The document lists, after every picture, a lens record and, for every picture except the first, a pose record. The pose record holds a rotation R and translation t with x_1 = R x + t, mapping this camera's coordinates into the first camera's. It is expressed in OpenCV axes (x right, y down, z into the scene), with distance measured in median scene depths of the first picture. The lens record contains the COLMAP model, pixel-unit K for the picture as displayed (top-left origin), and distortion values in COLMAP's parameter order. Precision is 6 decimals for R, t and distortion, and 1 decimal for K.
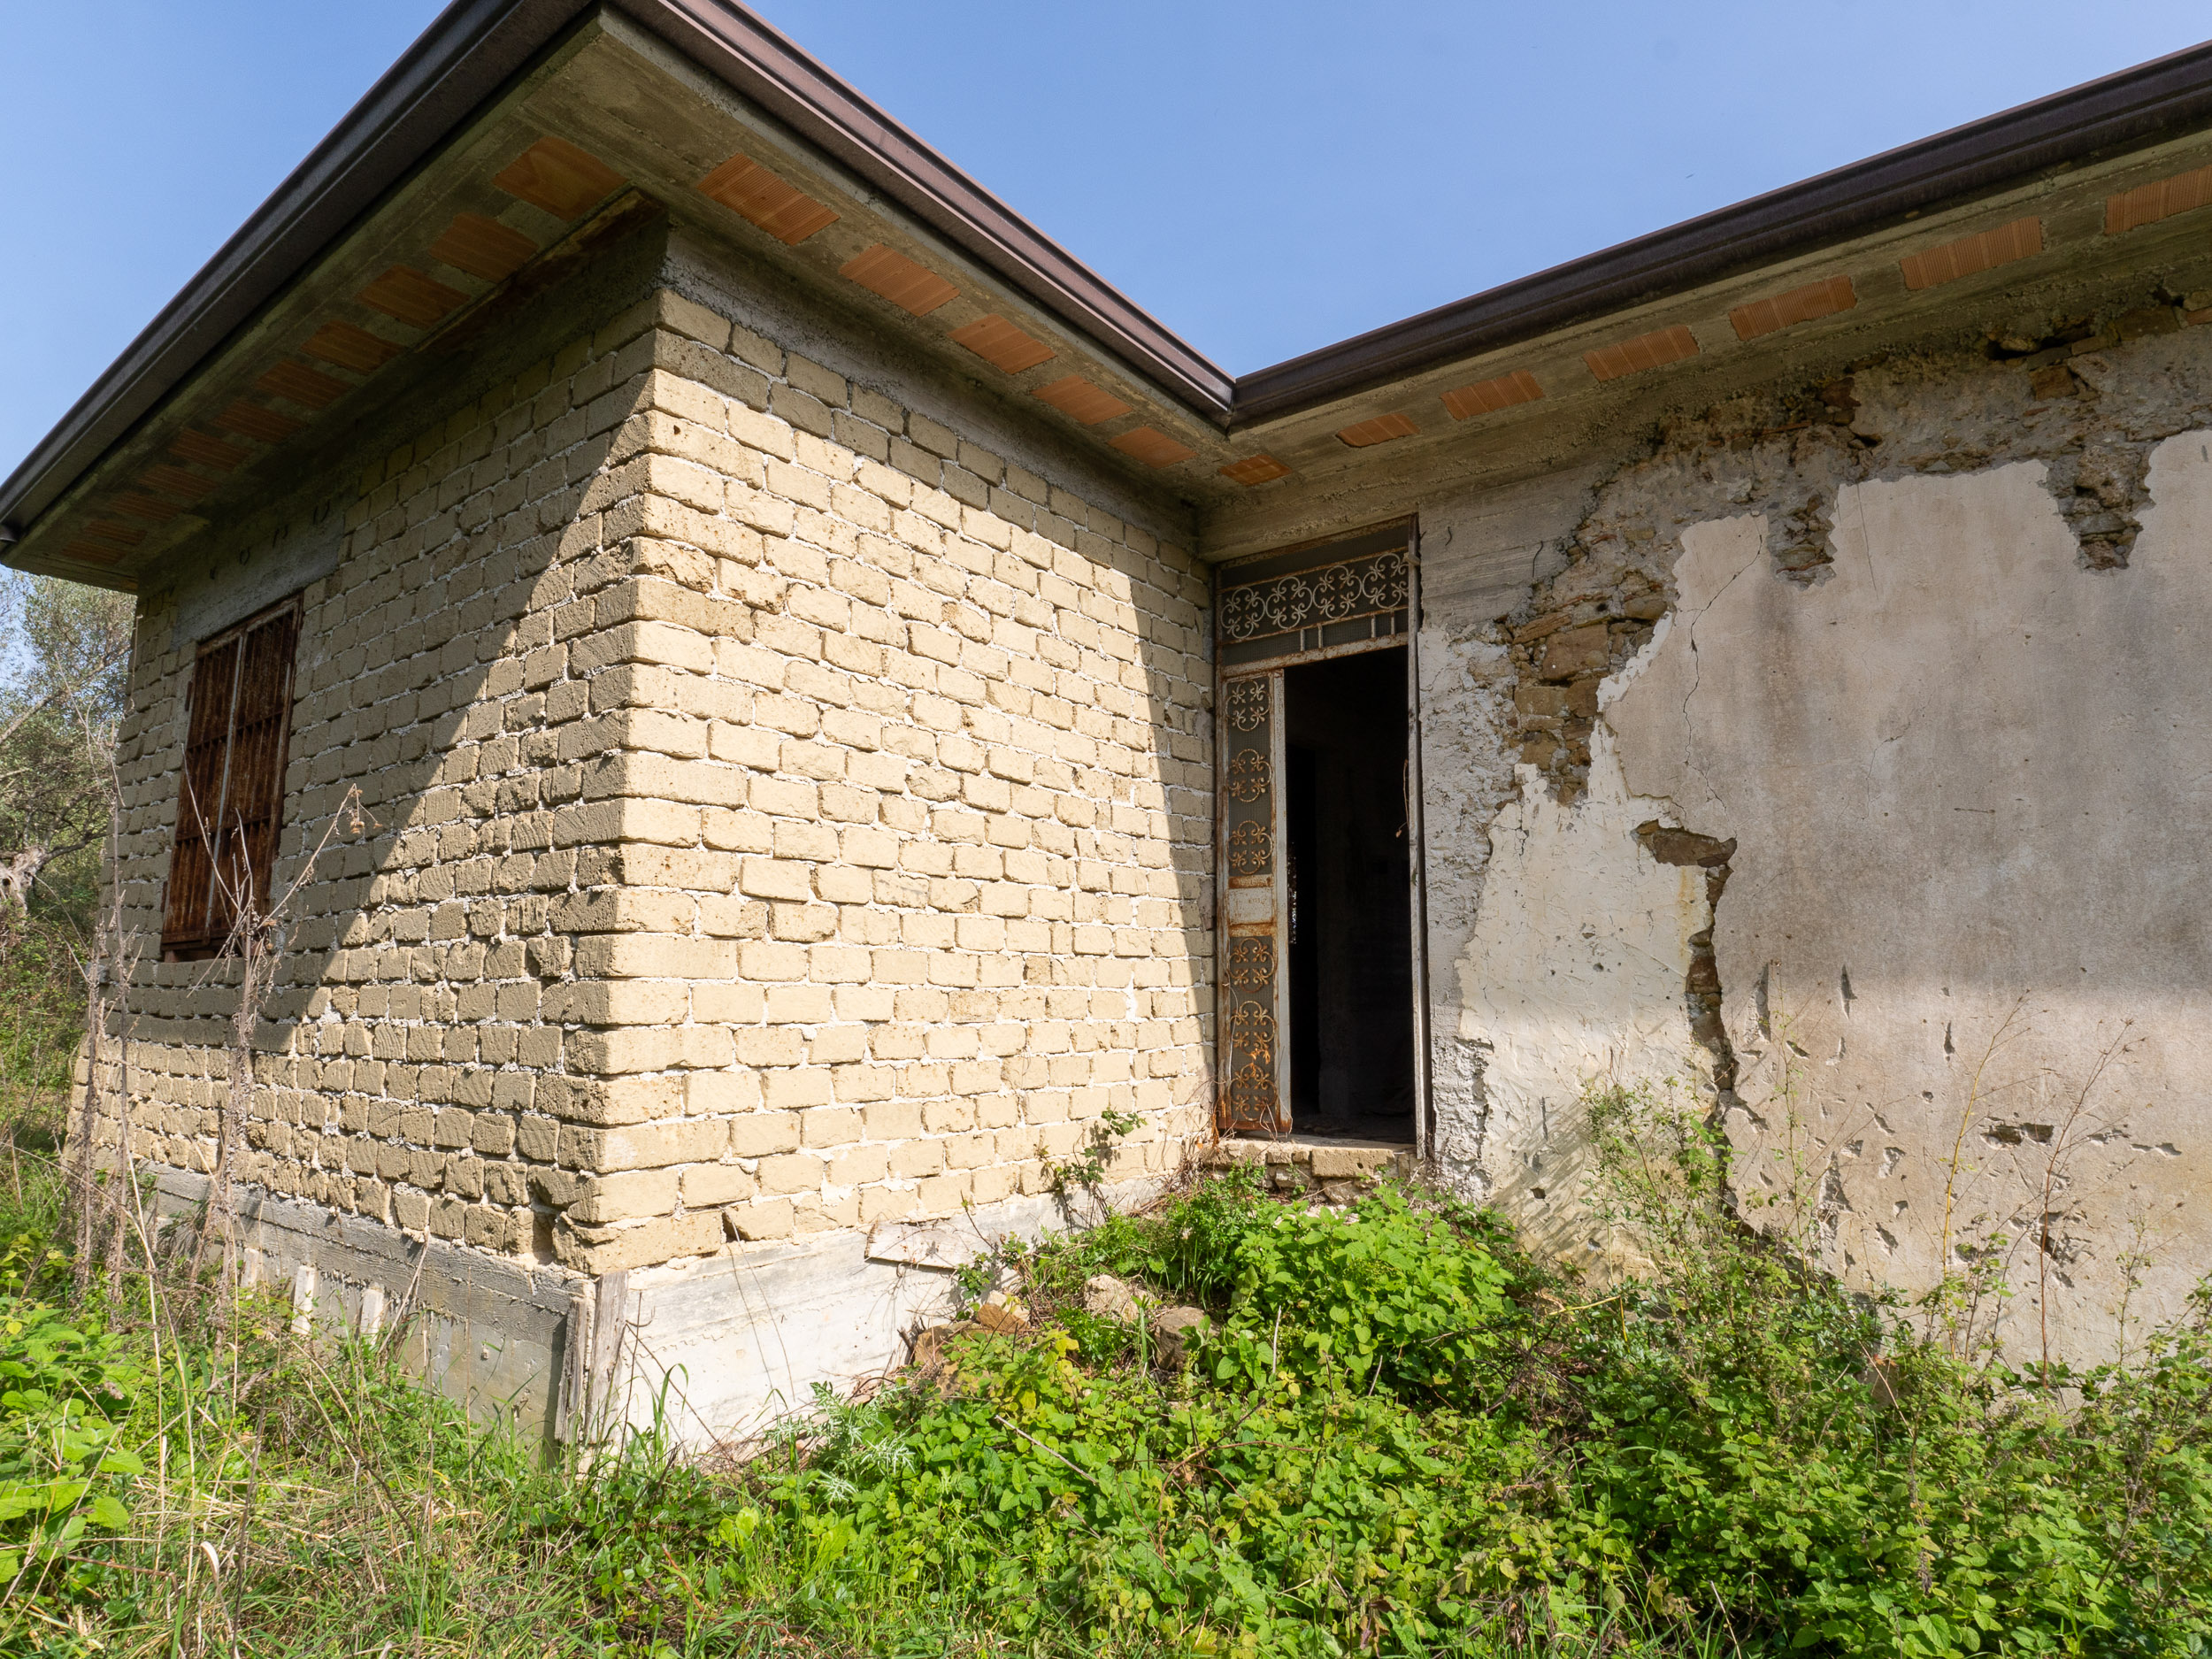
lens RADIAL K [[1214.3, 0, 1106.0], [0, 1214.3, 829.9], [0, 0, 1]] dist [0.006118, -0.001489]
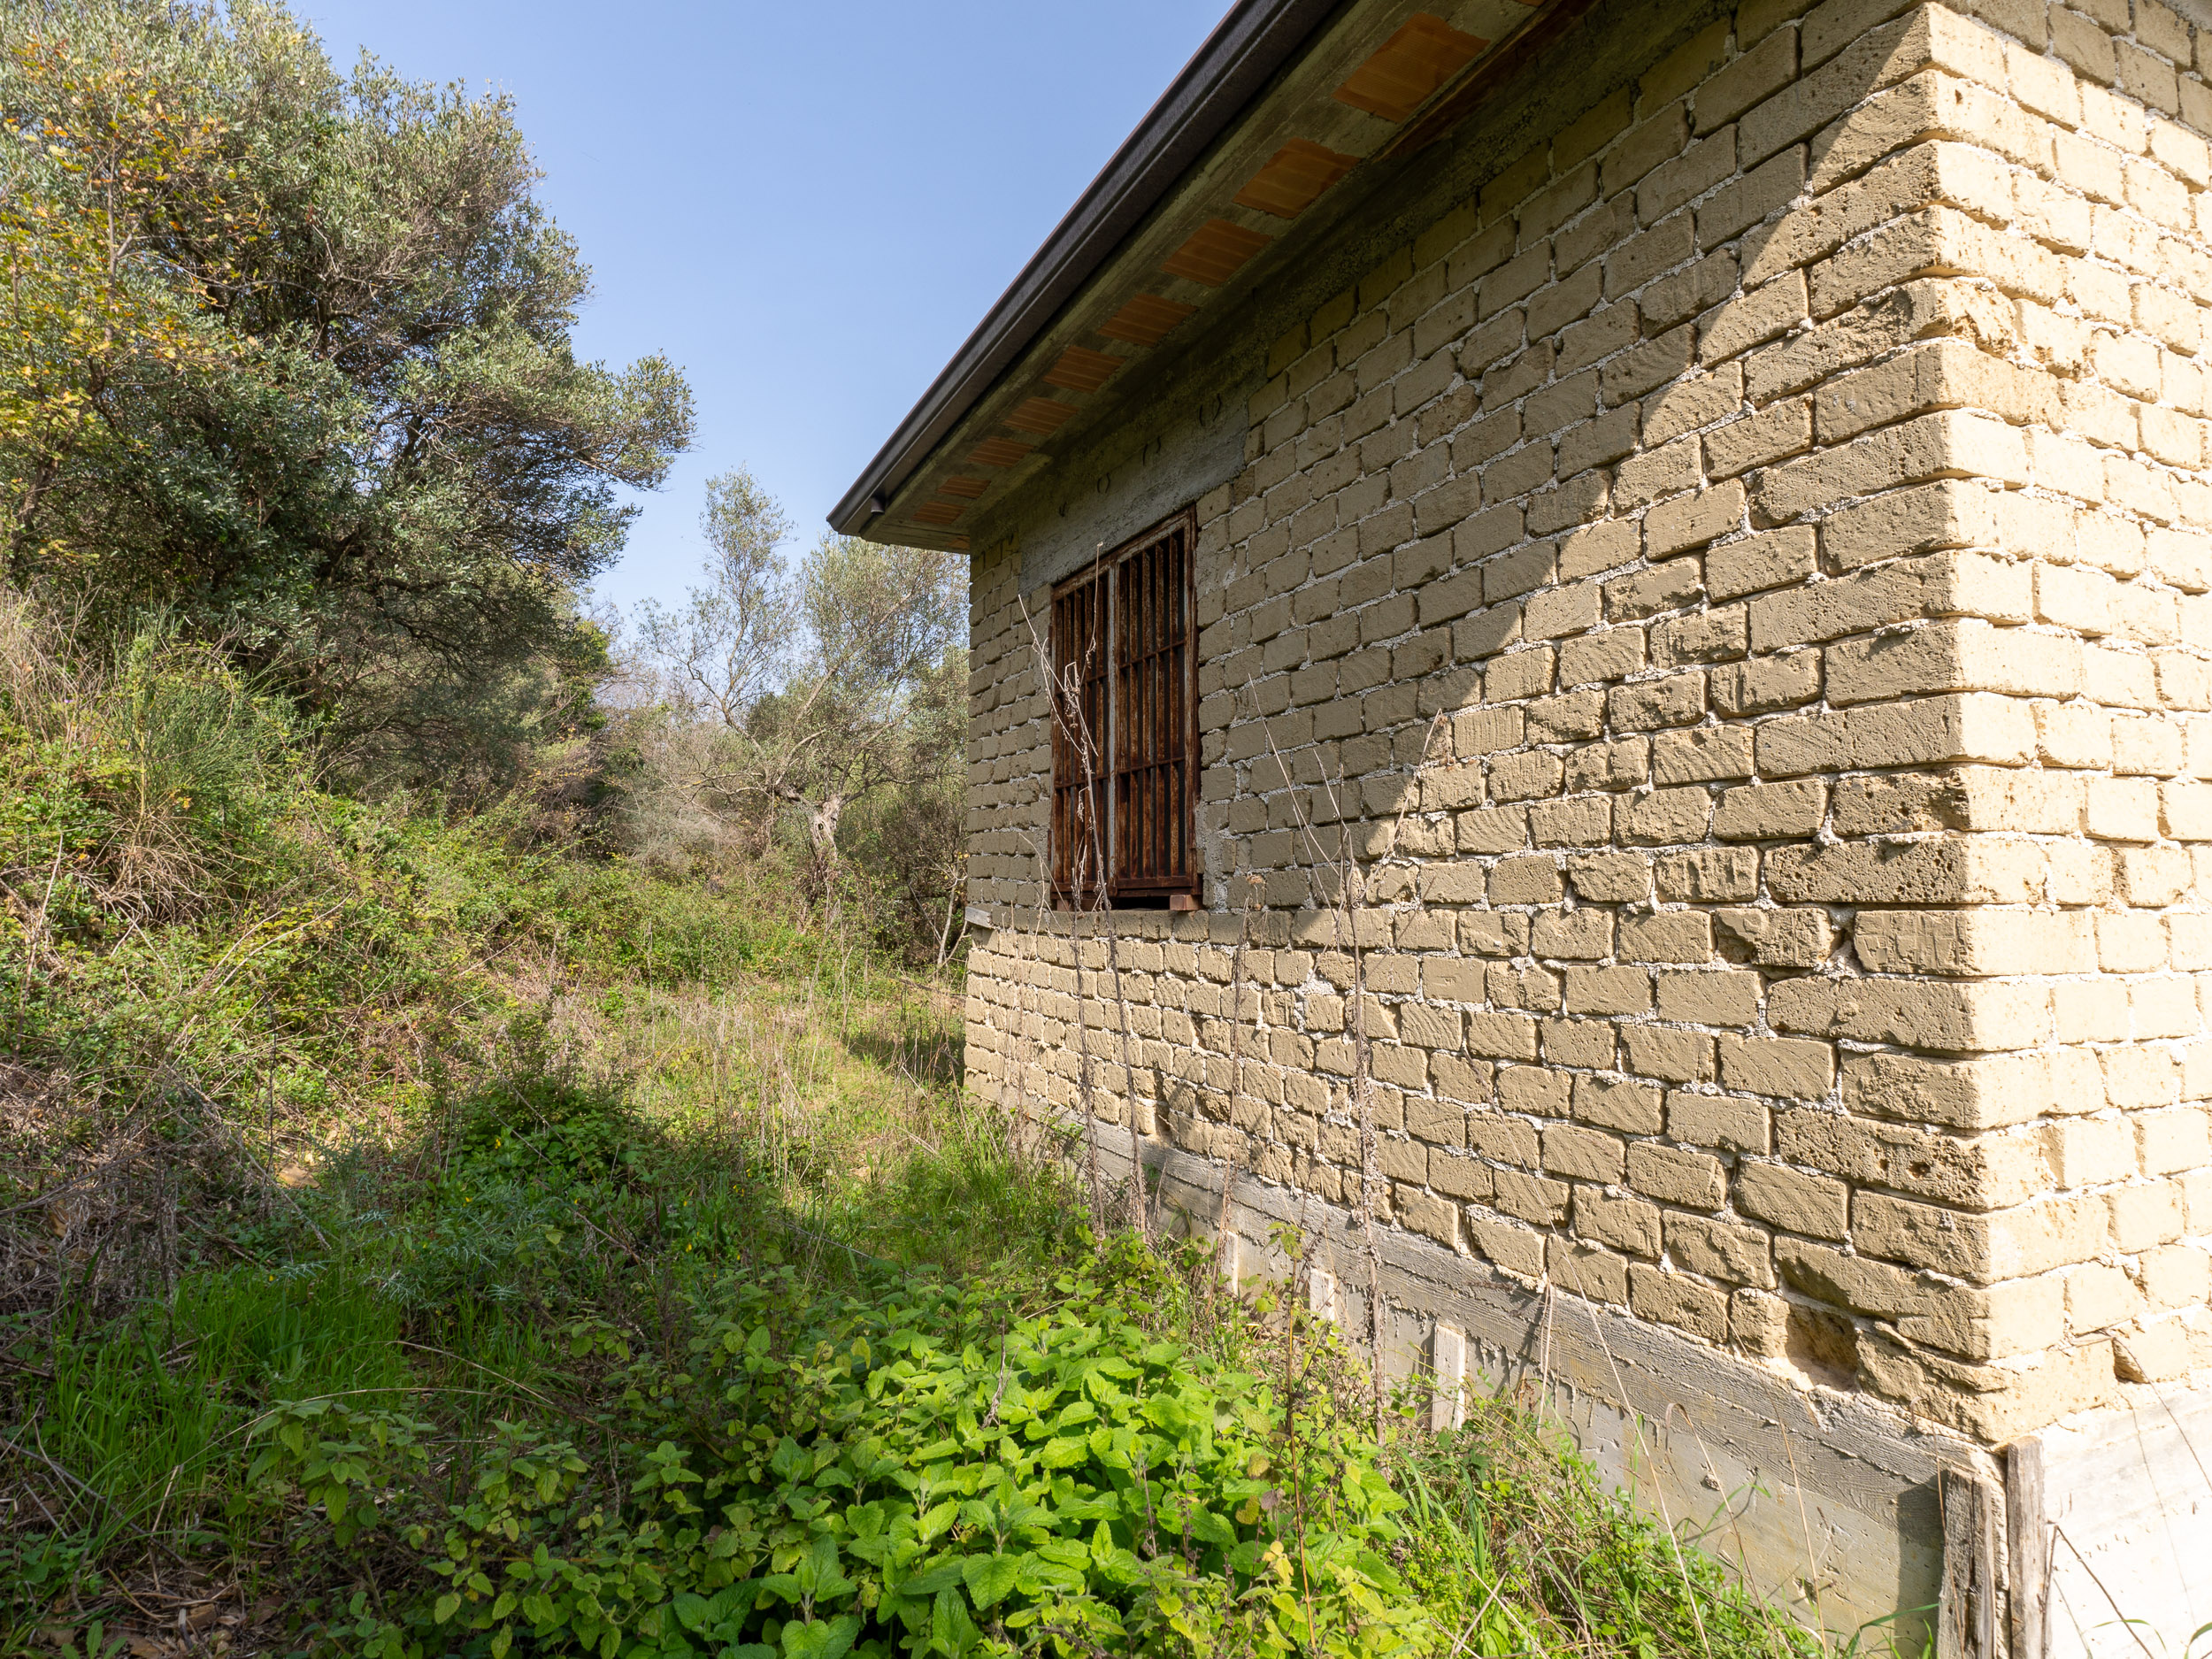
lens RADIAL K [[1214.3, 0, 1094.4], [0, 1214.3, 835.7], [0, 0, 1]] dist [0.006118, -0.001489]
pose [[0.893207, -0.030904, -0.448582, -0.449818], [0.066212, 0.995800, 0.063236, -0.019844], [0.444744, -0.086184, 0.891502, 0.201189]]
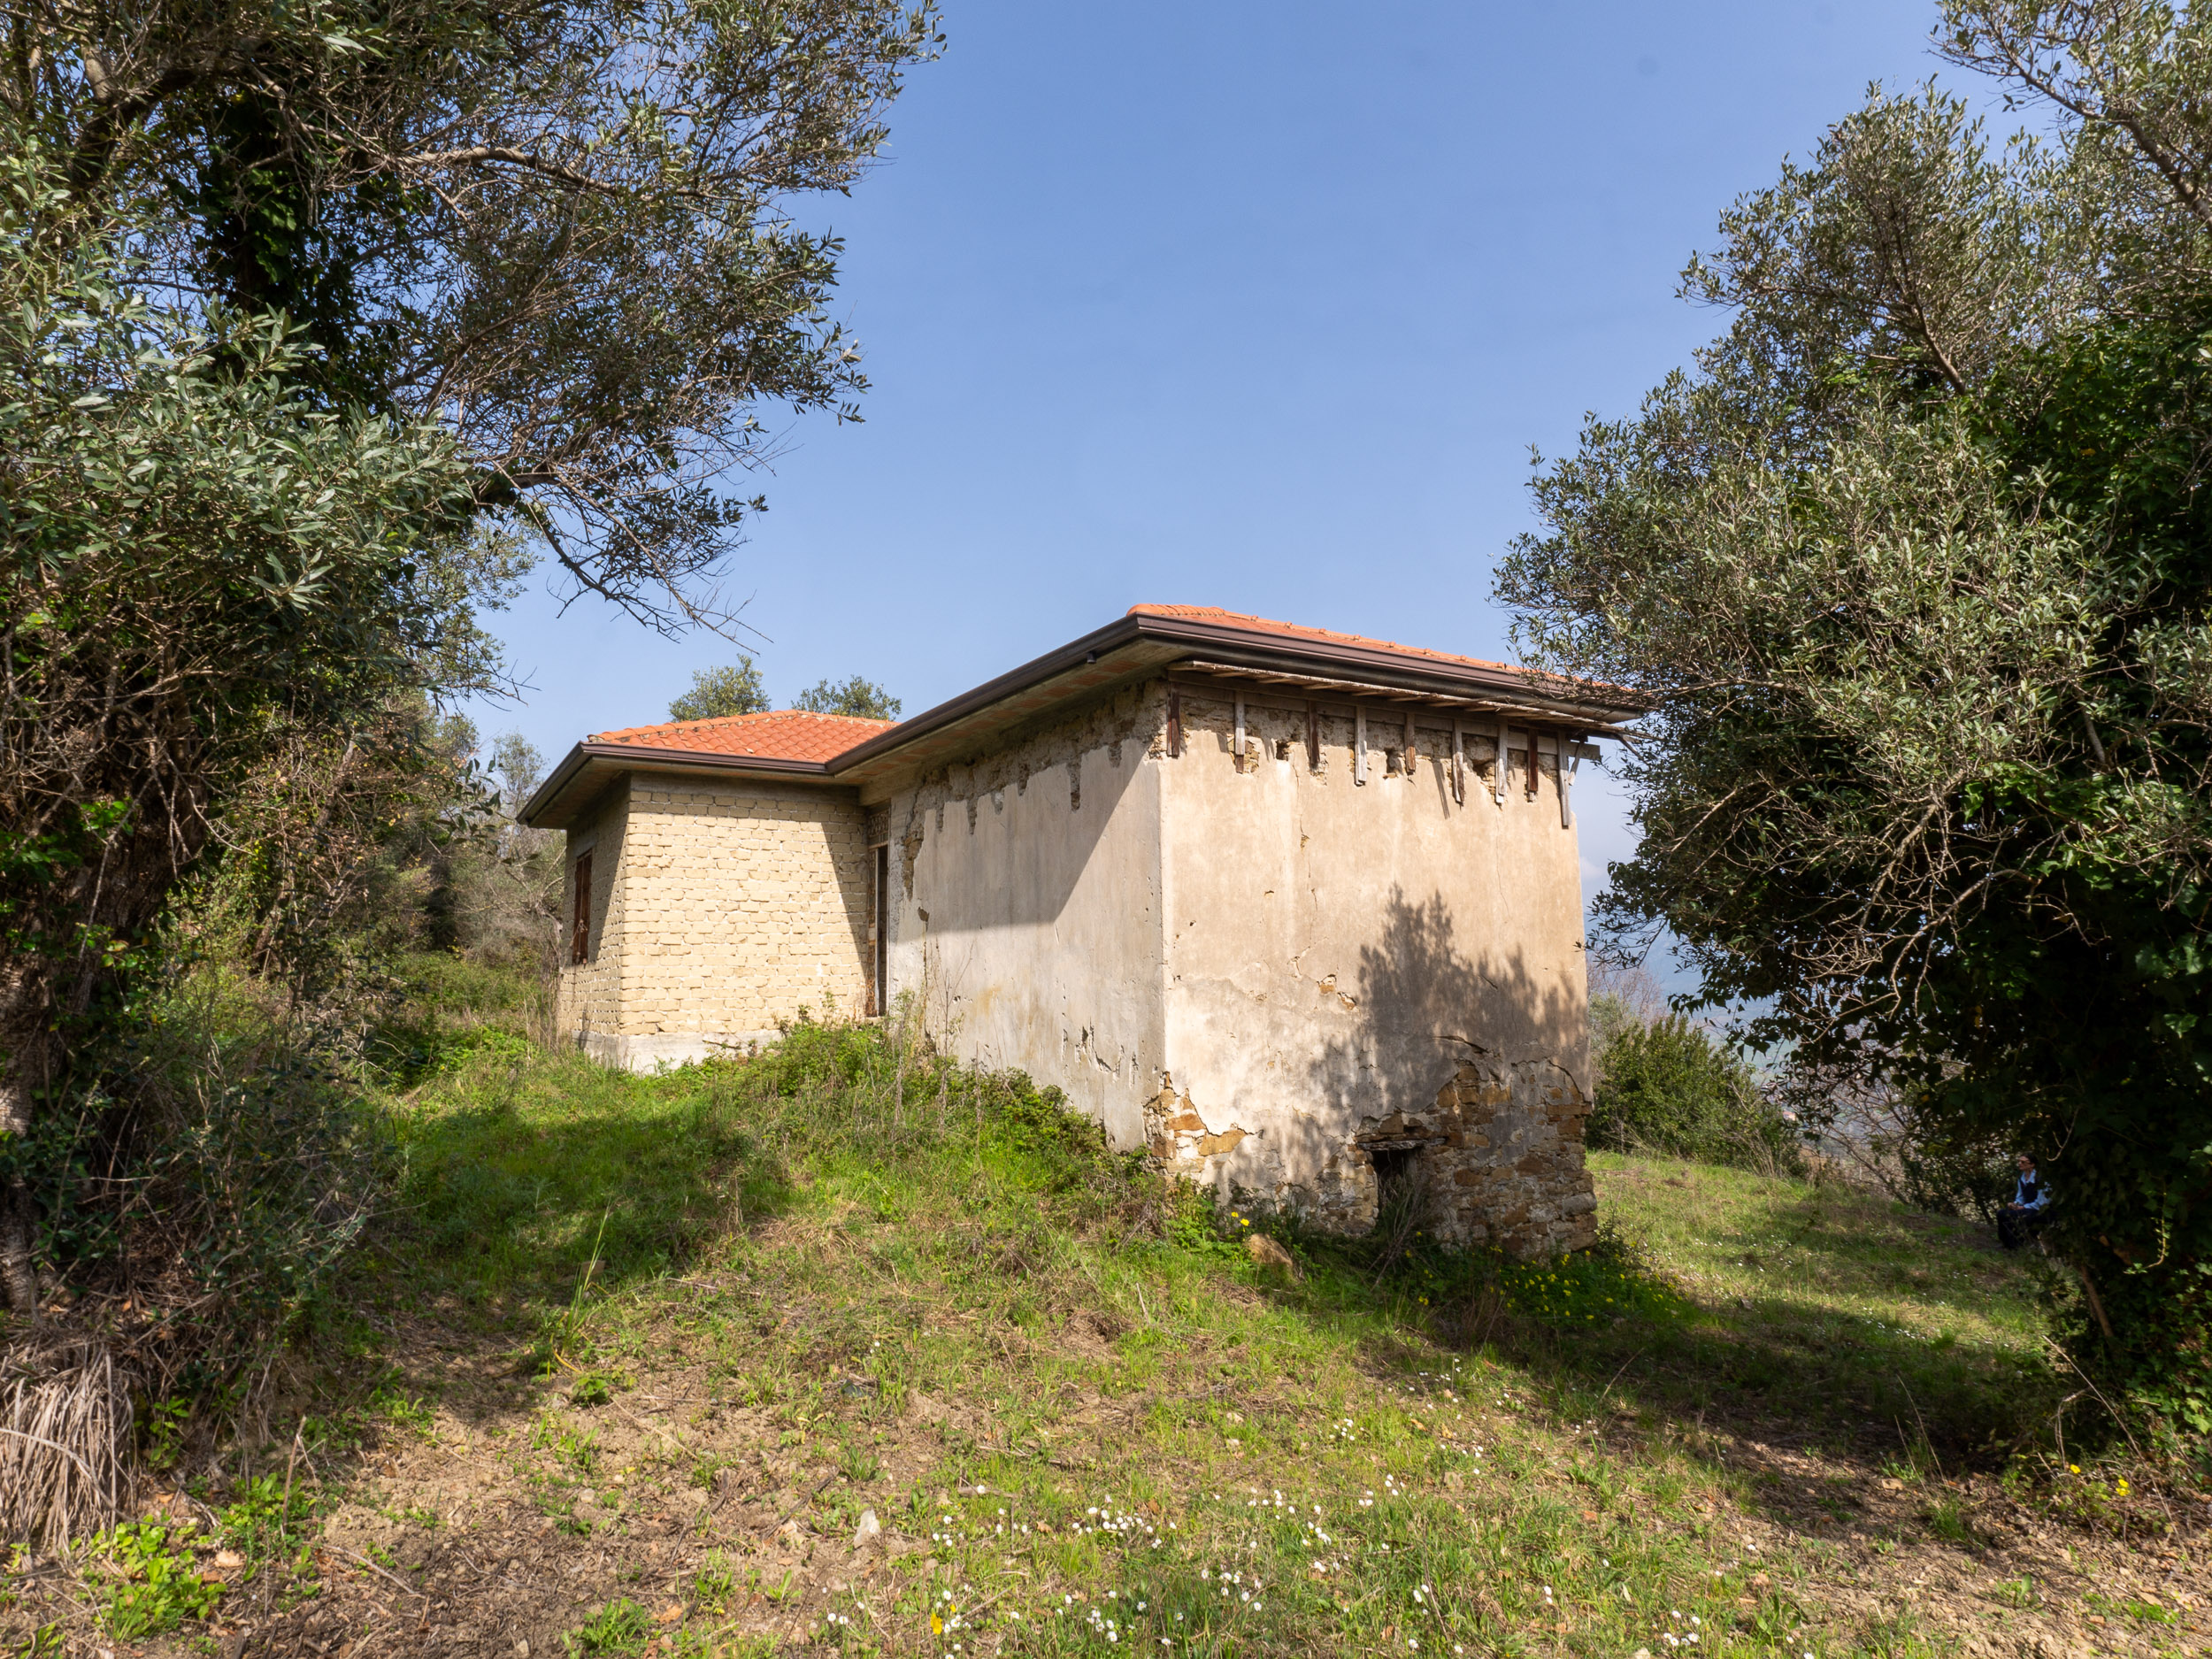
lens RADIAL K [[1214.3, 0, 1114.8], [0, 1214.3, 823.6], [0, 0, 1]] dist [0.006118, -0.001489]
pose [[0.925744, -0.070438, -0.371532, 2.377252], [0.074599, 0.997209, -0.003181, -0.197361], [0.370719, -0.024771, 0.928415, -1.940542]]
